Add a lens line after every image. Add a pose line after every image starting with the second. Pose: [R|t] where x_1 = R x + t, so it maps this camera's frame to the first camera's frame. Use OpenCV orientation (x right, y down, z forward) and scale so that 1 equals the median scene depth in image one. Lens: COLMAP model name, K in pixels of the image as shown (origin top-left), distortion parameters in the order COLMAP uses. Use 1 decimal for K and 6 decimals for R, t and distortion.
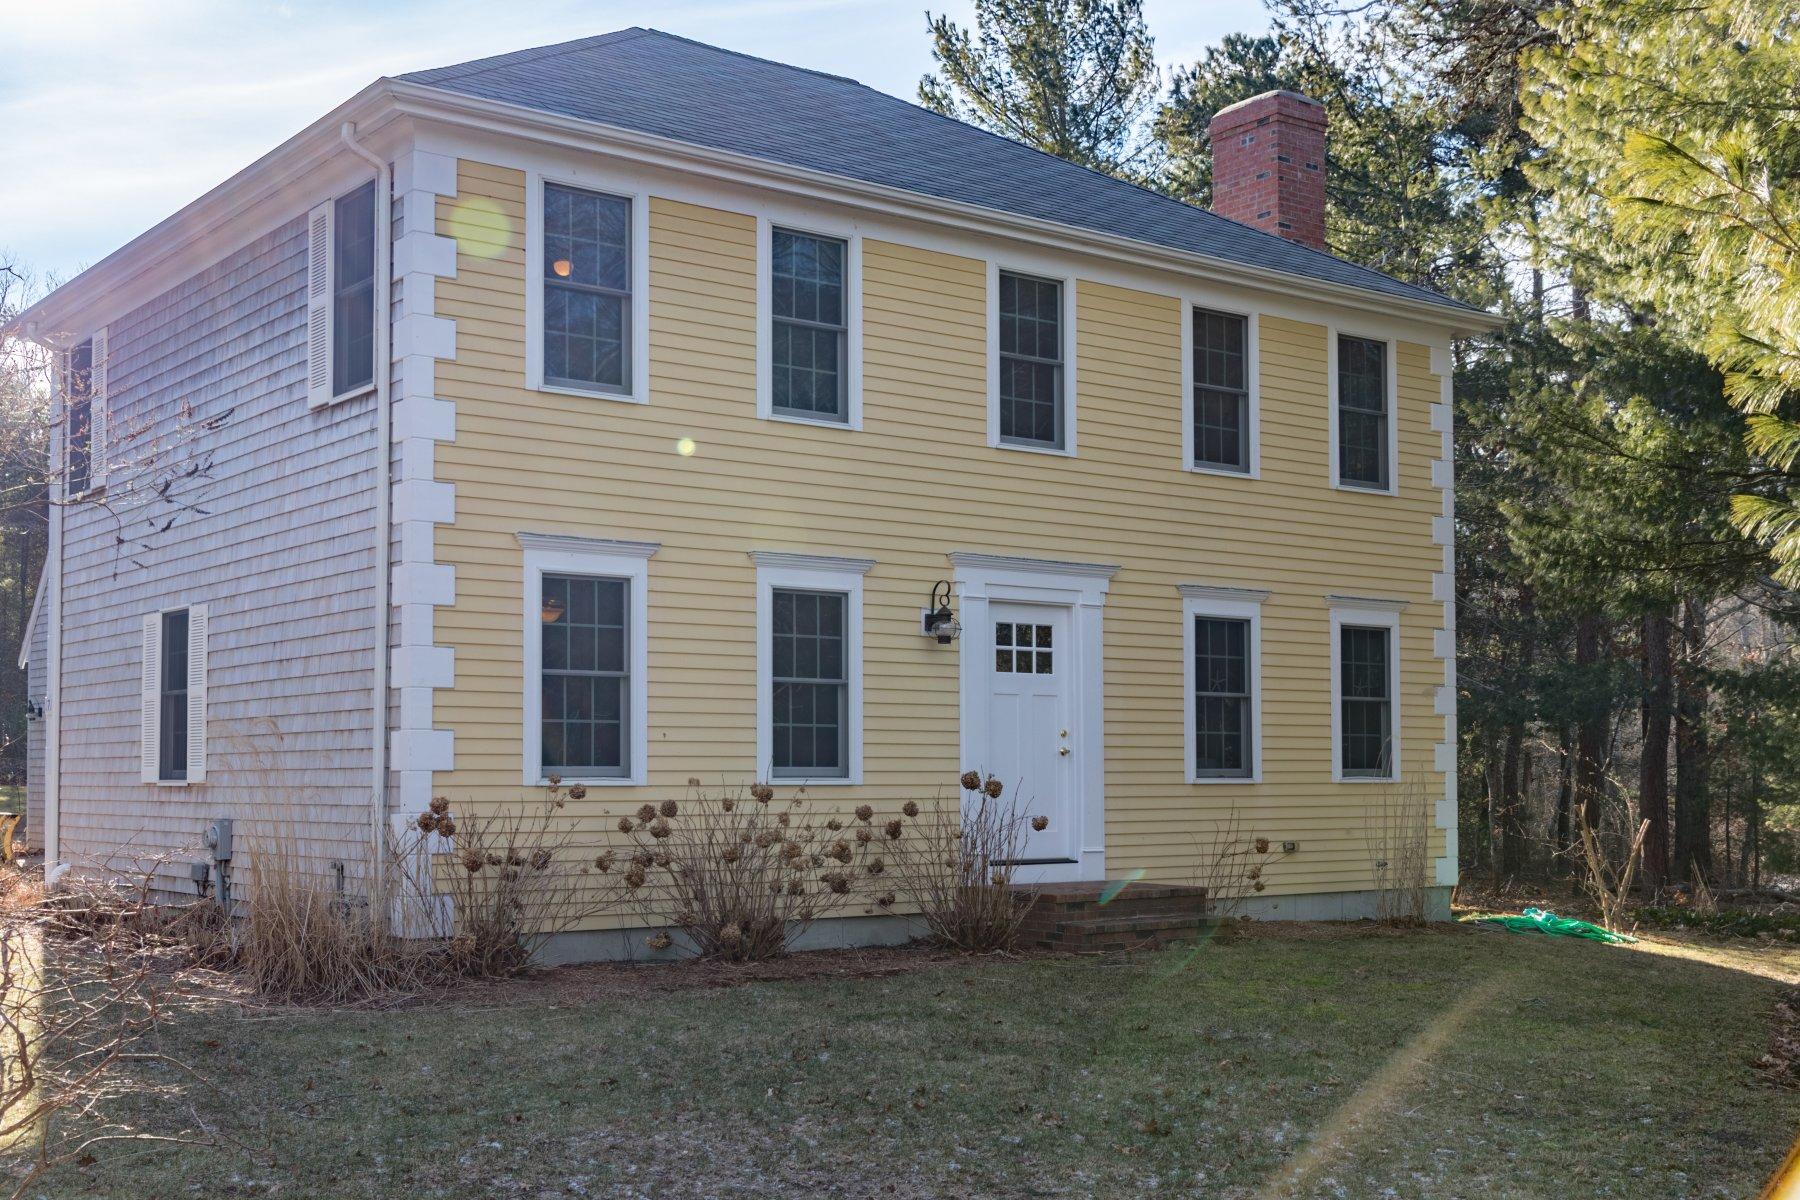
lens RADIAL K [[2059.2, 0, 897.3], [0, 2059.2, 696.9], [0, 0, 1]] dist [0.006660, 0.000000]
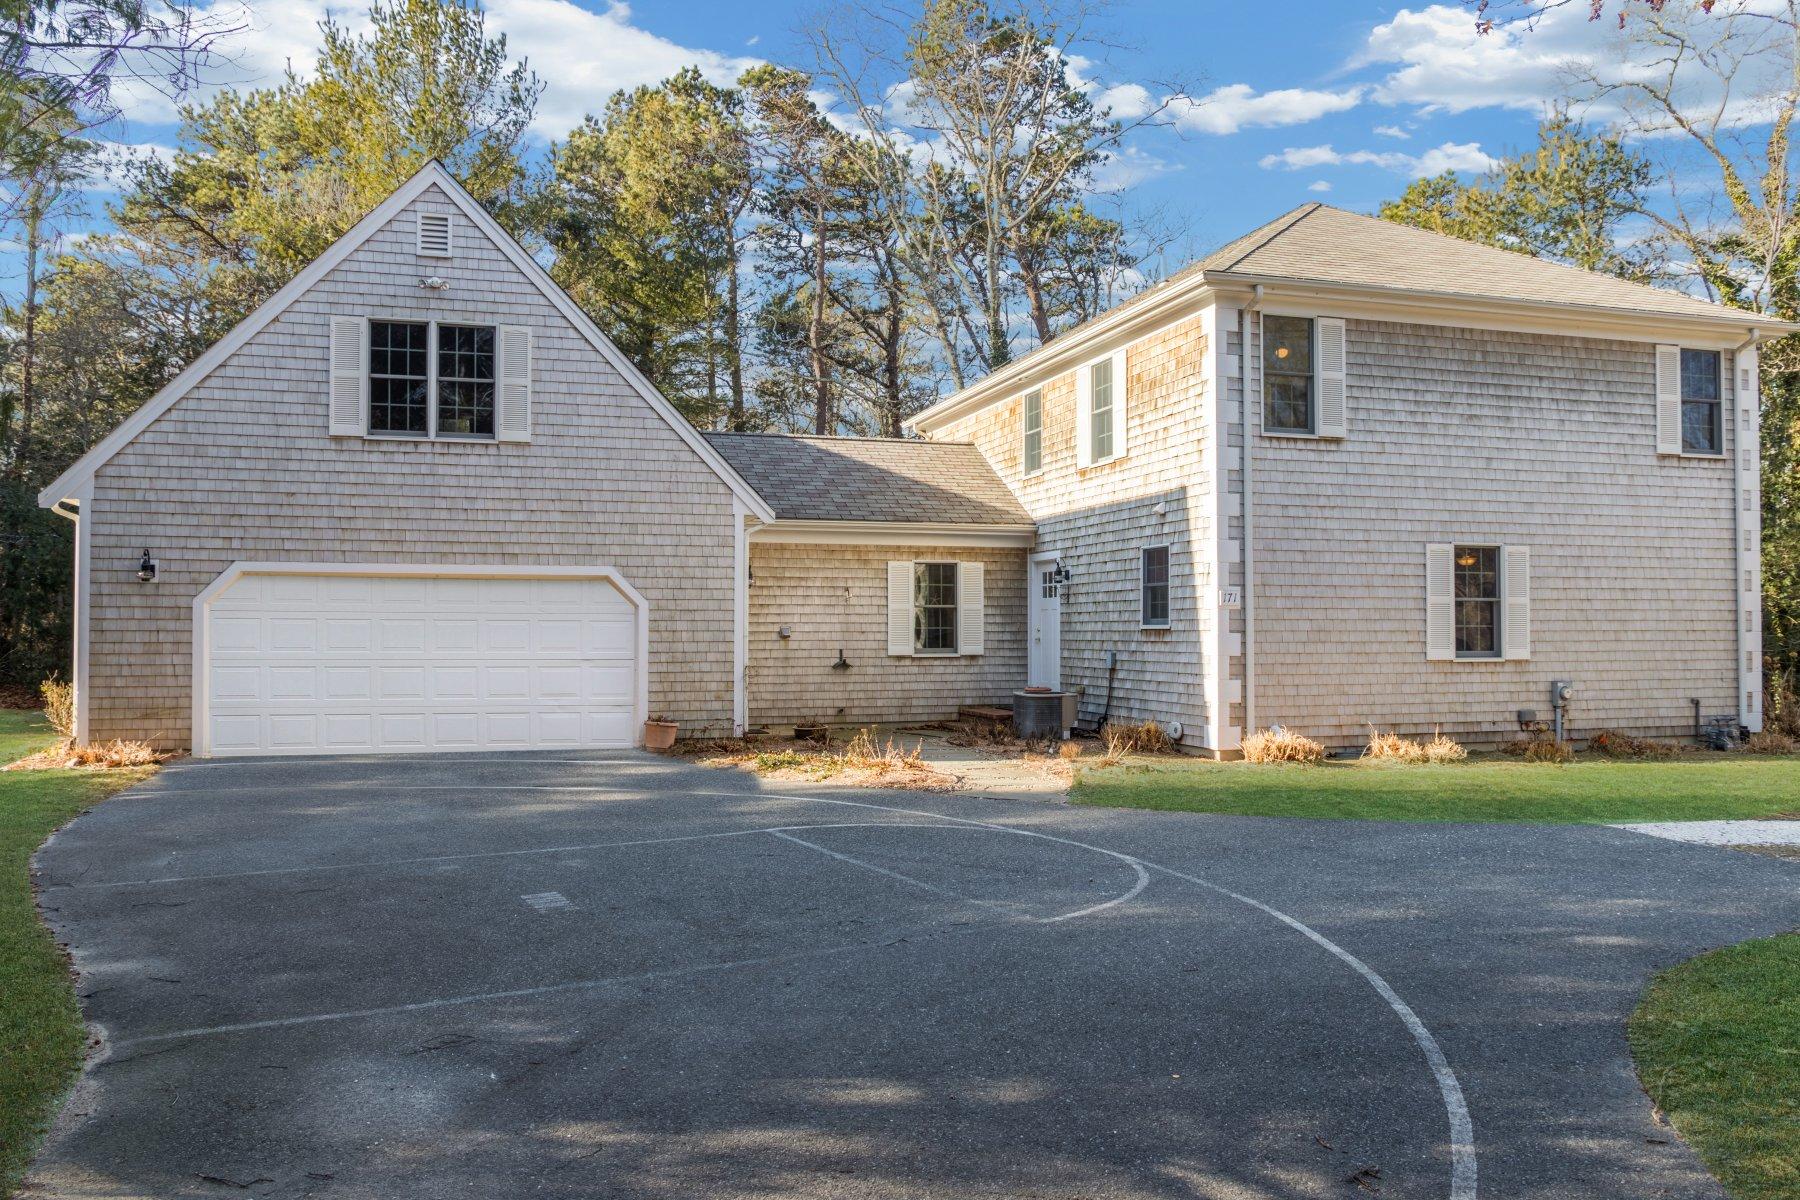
lens RADIAL K [[1425.1, 0, 900.9], [0, 1425.1, 601.0], [0, 0, 1]] dist [-0.034312, 0.012752]
pose [[0.345832, 0.034547, 0.937660, -1.488554], [-0.035789, 0.999080, -0.023611, 0.039241], [-0.937614, -0.025392, 0.346751, 1.051020]]
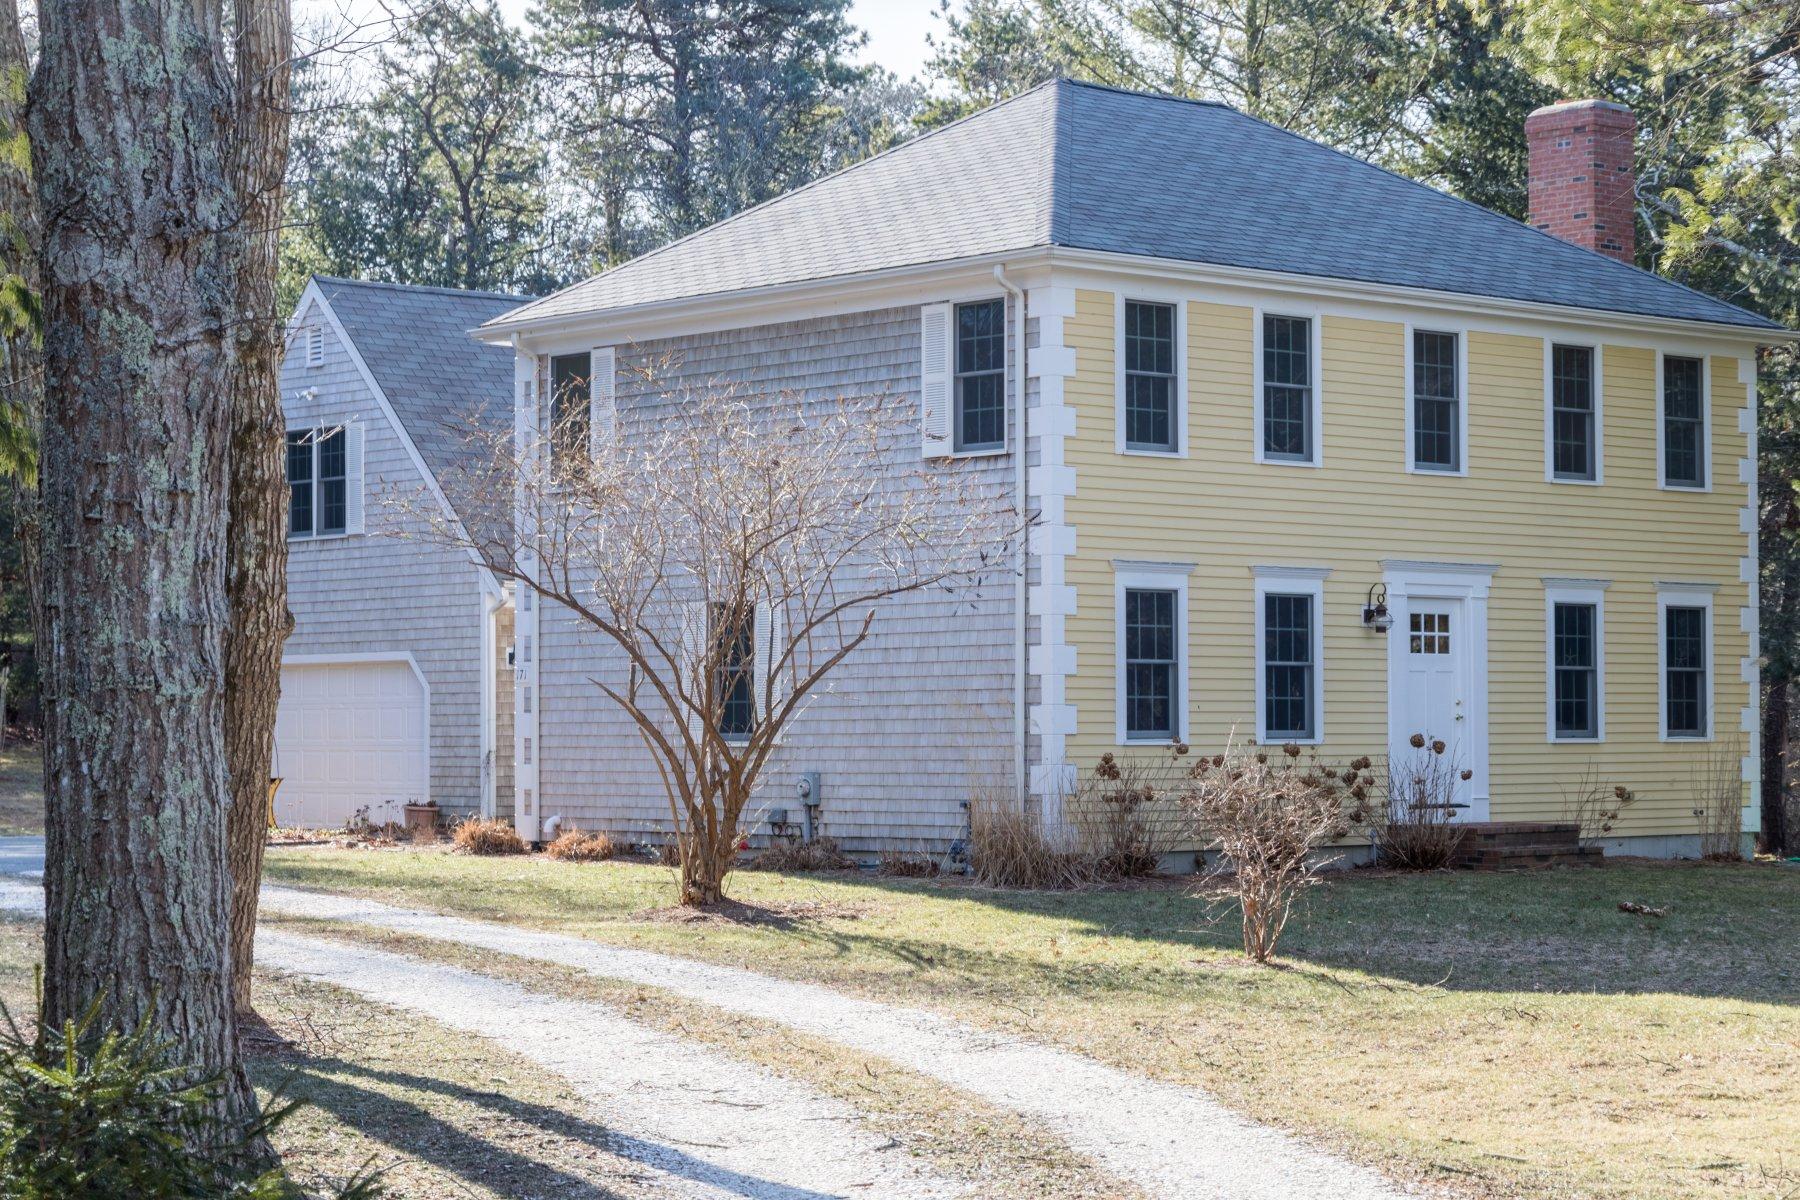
lens RADIAL K [[3870.7, 0, 902.2], [0, 3870.7, 598.0], [0, 0, 1]] dist [-0.105852, 0.000000]
pose [[0.997042, 0.000866, 0.076853, -0.430633], [-0.001035, 0.999997, 0.002147, -0.049440], [-0.076851, -0.002220, 0.997040, -1.280974]]
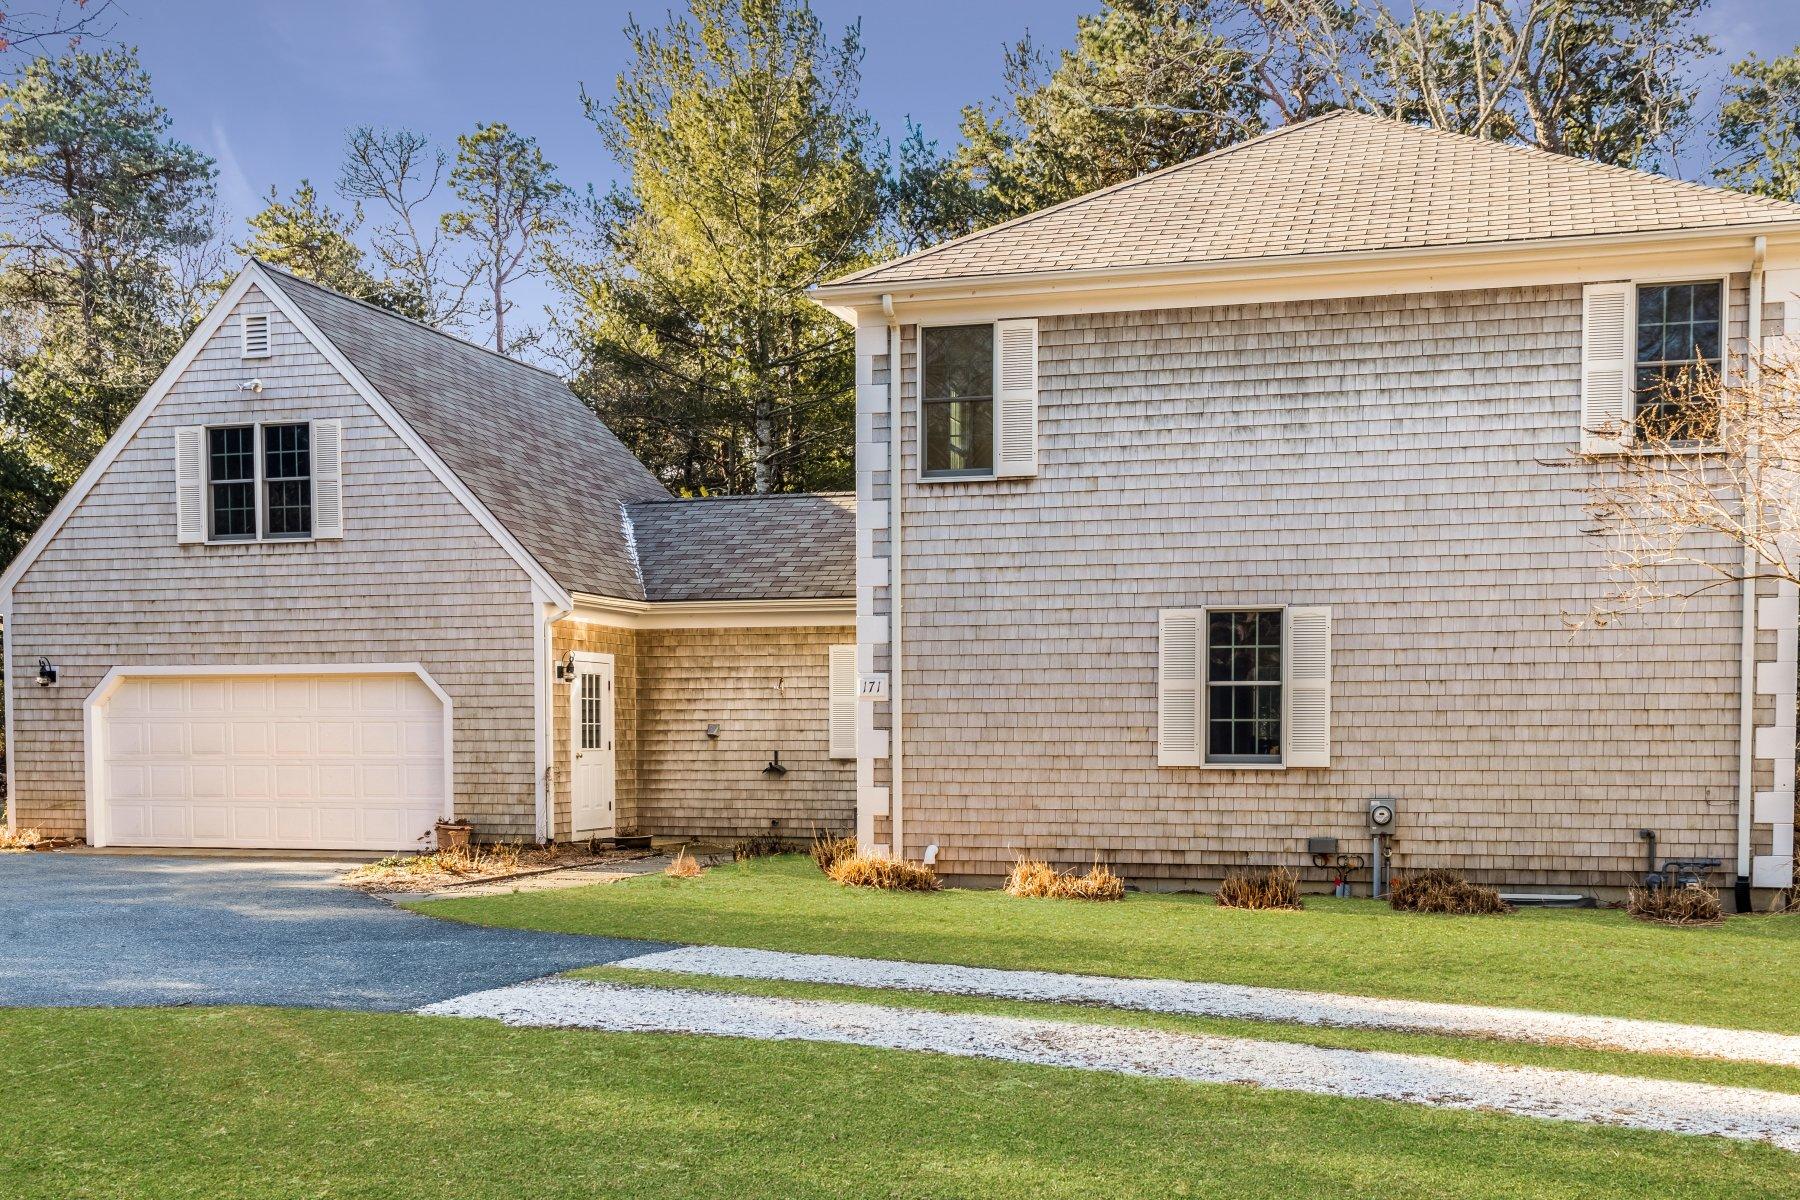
lens RADIAL K [[2059.2, 0, 911.1], [0, 2059.2, 827.7], [0, 0, 1]] dist [0.006660, 0.000000]
pose [[0.811235, -0.013685, 0.584559, -1.149163], [-0.029095, 0.997543, 0.063731, 0.010051], [-0.583995, -0.068709, 0.808844, 0.217869]]
